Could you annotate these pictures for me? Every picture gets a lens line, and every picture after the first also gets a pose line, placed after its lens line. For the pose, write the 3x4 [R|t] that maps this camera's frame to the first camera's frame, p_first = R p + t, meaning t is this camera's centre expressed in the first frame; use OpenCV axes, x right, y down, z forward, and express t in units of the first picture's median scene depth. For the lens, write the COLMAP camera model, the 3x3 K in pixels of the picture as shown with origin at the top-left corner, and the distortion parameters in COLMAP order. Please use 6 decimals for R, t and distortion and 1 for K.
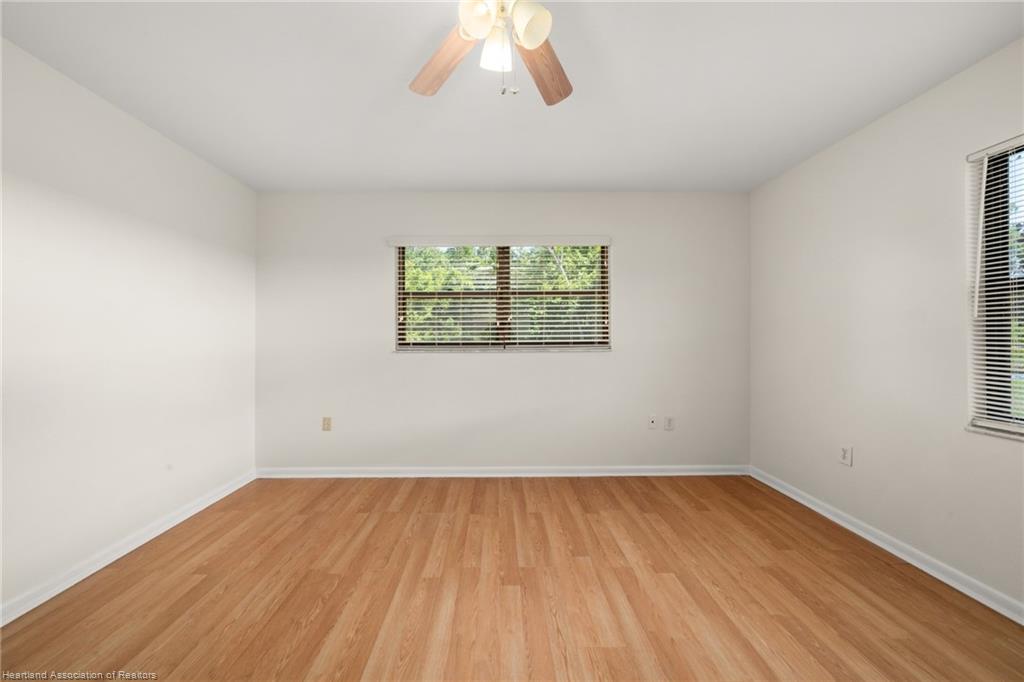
lens RADIAL K [[349.1, 0, 502.3], [0, 349.1, 340.1], [0, 0, 1]] dist [-0.002659, -0.000506]
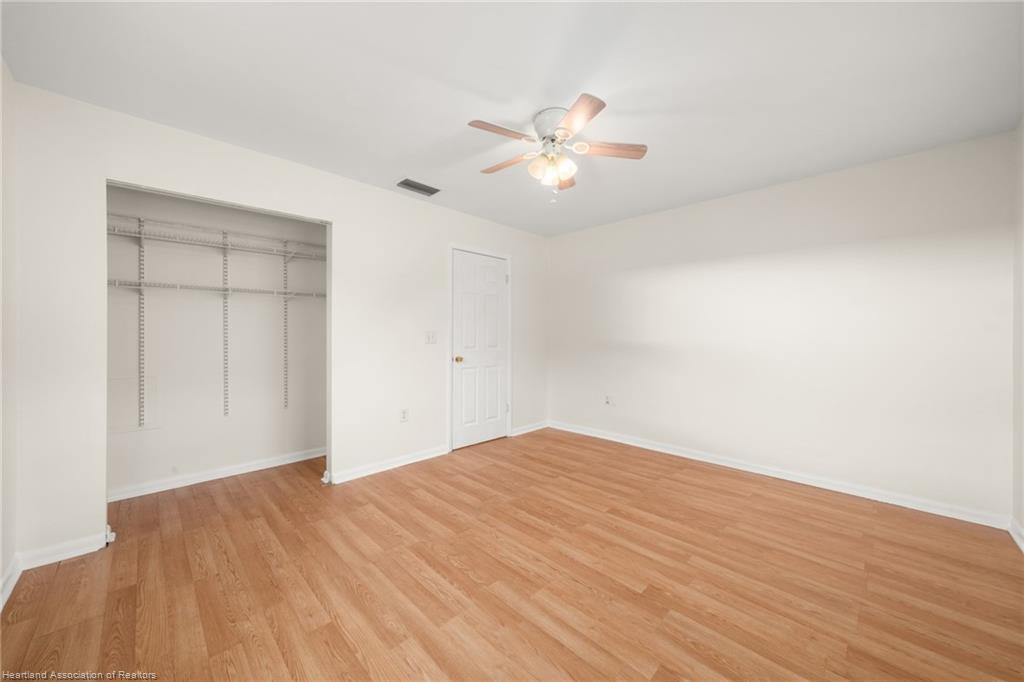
lens RADIAL K [[384.8, 0, 509.2], [0, 384.8, 346.7], [0, 0, 1]] dist [-0.005361, 0.000963]
pose [[-0.713810, 0.019671, -0.700063, 0.975444], [-0.012661, 0.999080, 0.040984, -0.007967], [0.700224, 0.038118, -0.712904, 1.392758]]
